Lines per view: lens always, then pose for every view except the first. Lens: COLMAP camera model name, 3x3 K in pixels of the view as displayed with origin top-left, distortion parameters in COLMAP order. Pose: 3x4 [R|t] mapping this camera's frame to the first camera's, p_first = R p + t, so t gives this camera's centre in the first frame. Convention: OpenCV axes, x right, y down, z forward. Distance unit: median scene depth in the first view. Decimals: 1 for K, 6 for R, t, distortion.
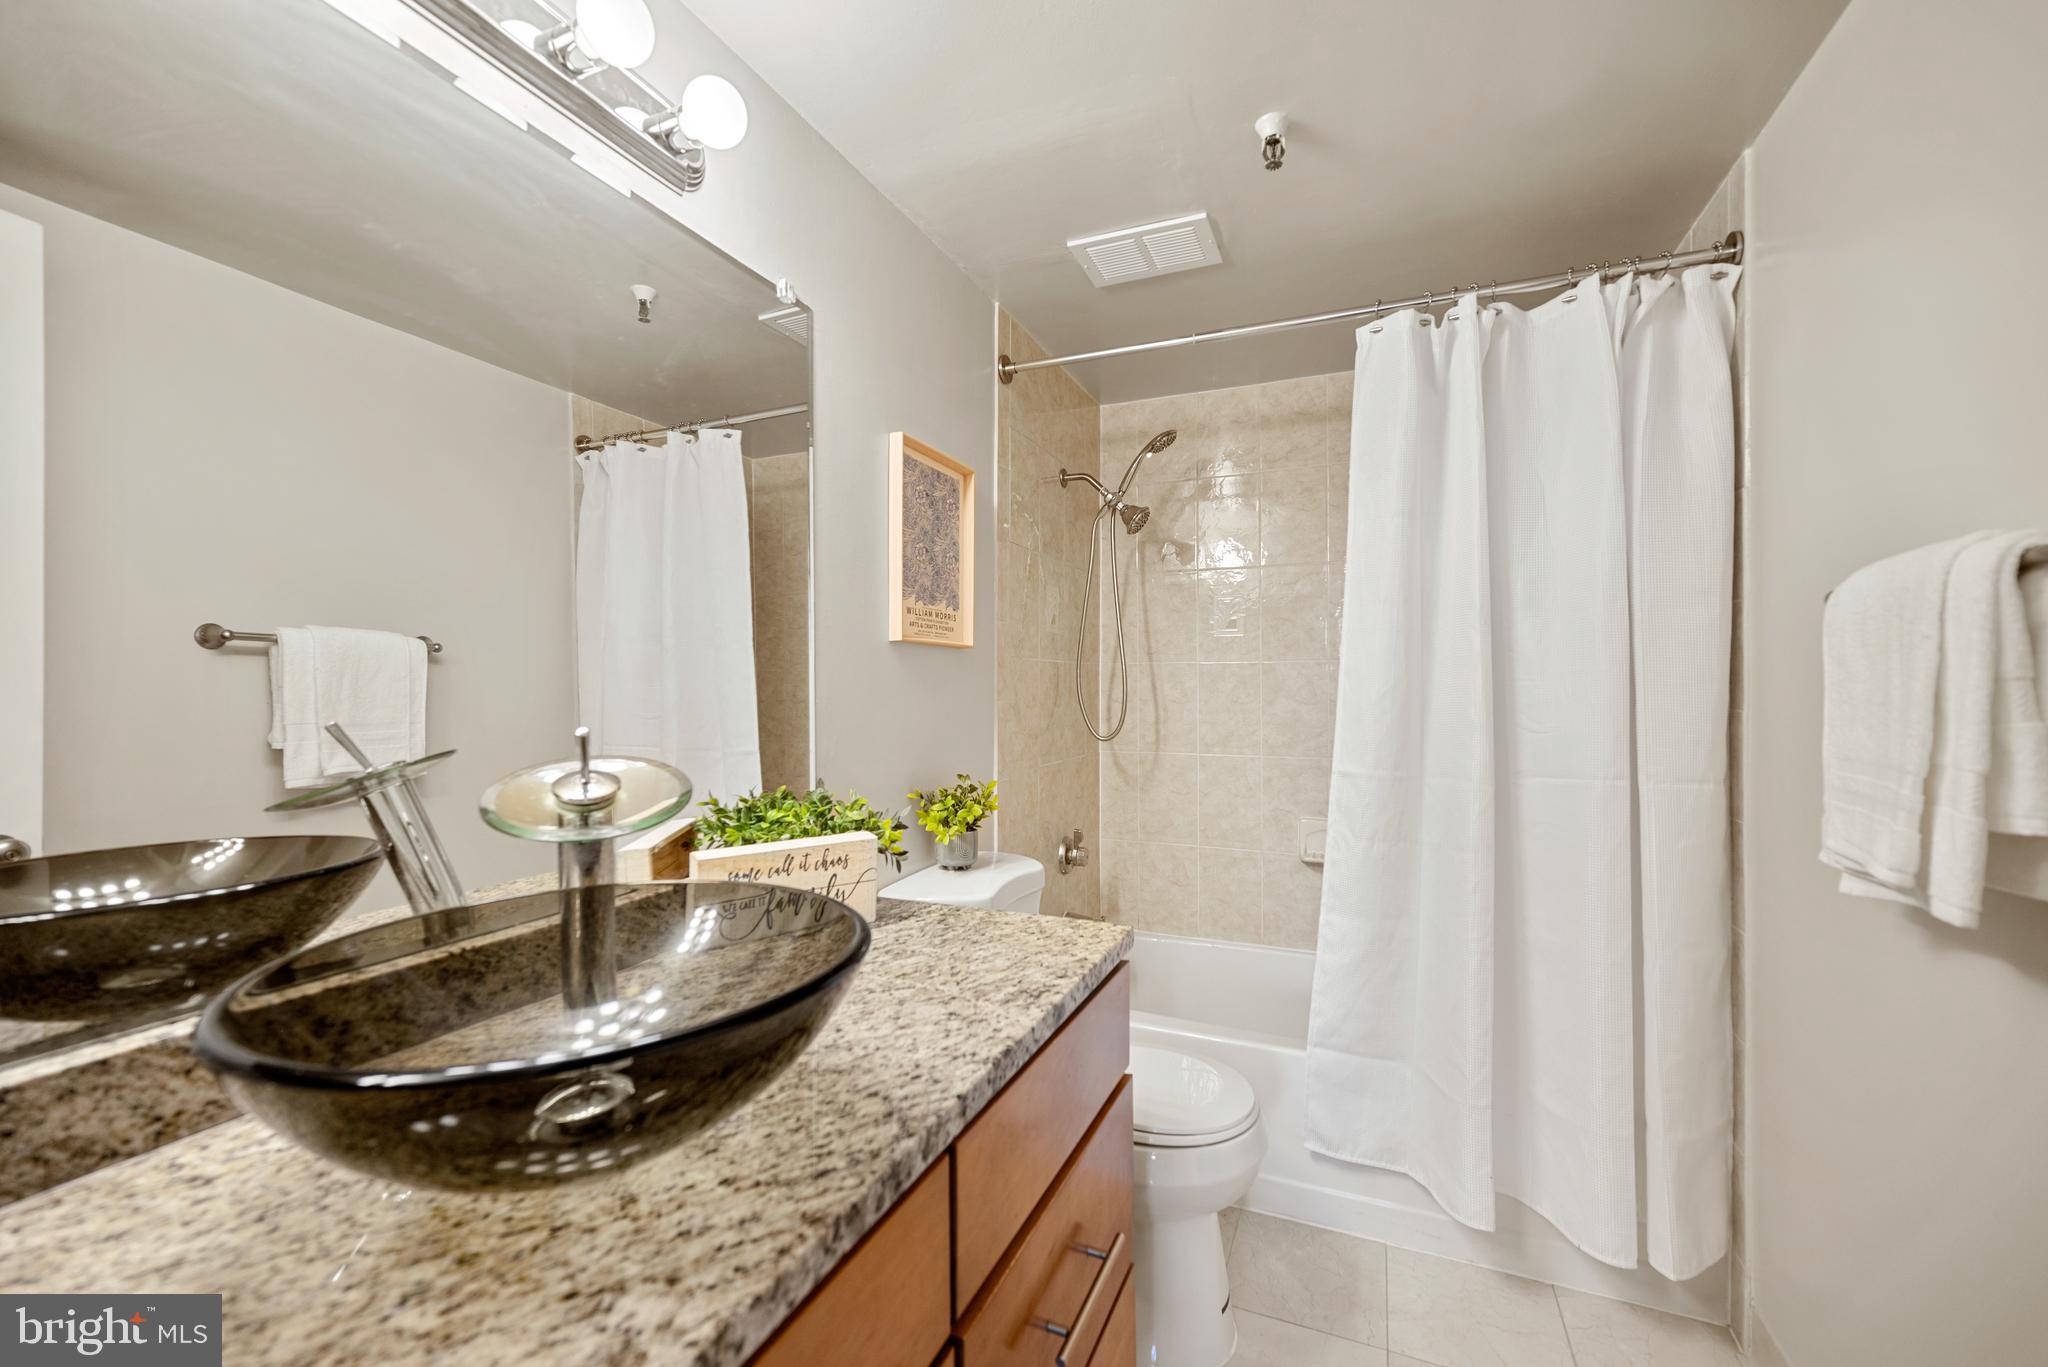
lens RADIAL K [[821.4, 0, 1019.0], [0, 821.4, 685.6], [0, 0, 1]] dist [-0.003425, 0.001136]
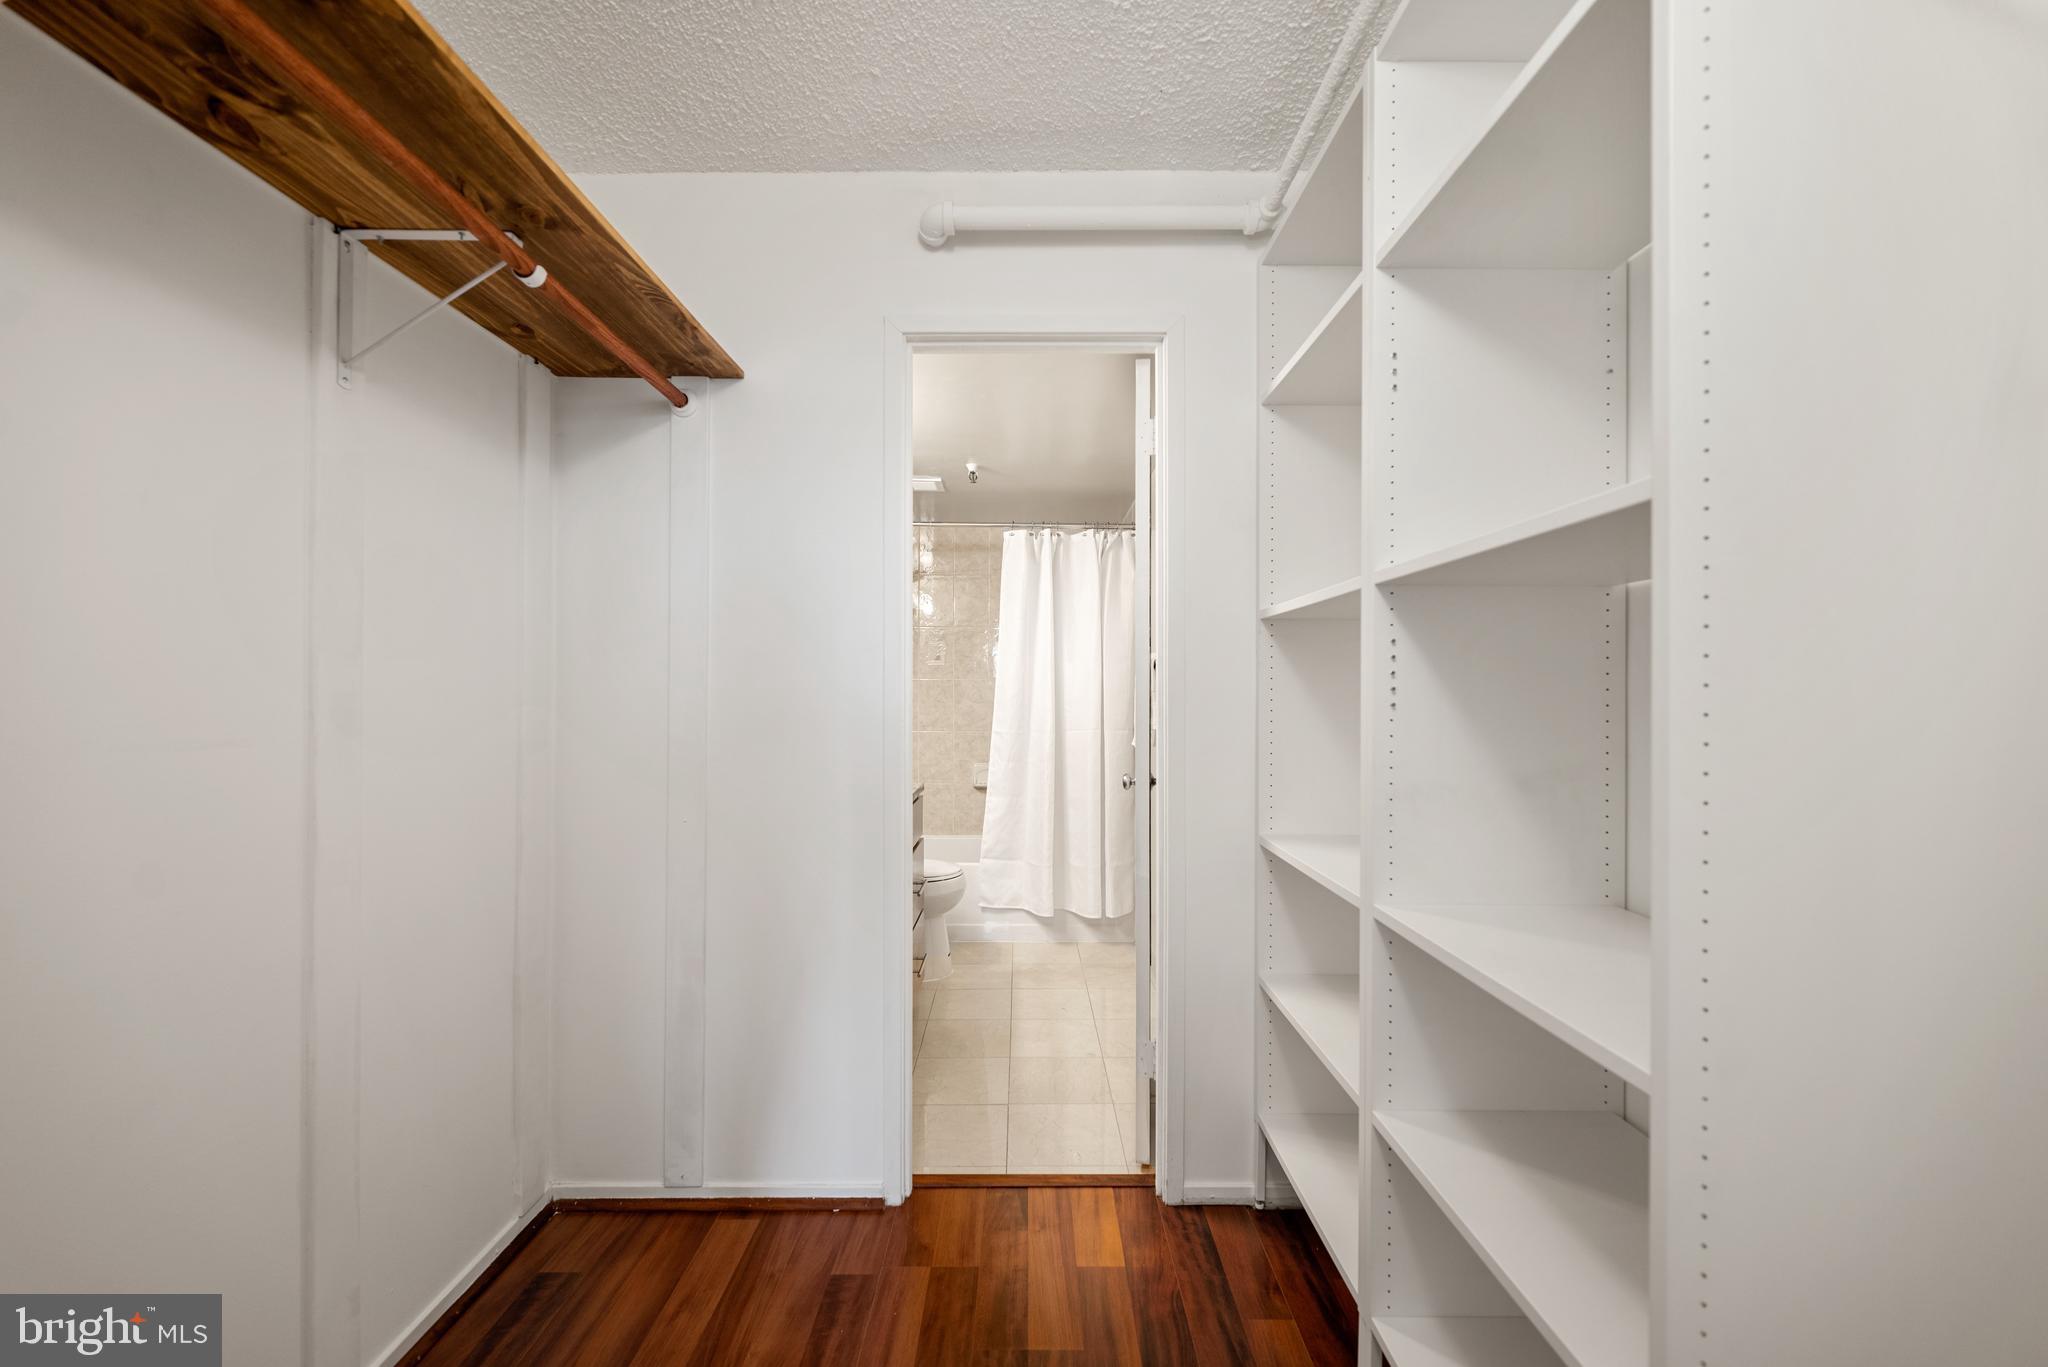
lens RADIAL K [[821.4, 0, 1024.9], [0, 821.4, 689.6], [0, 0, 1]] dist [-0.003425, 0.001136]
pose [[0.914890, 0.009319, 0.403595, -0.441808], [-0.007206, 0.999951, -0.006755, 0.006611], [-0.403638, 0.003272, 0.914913, -1.087677]]
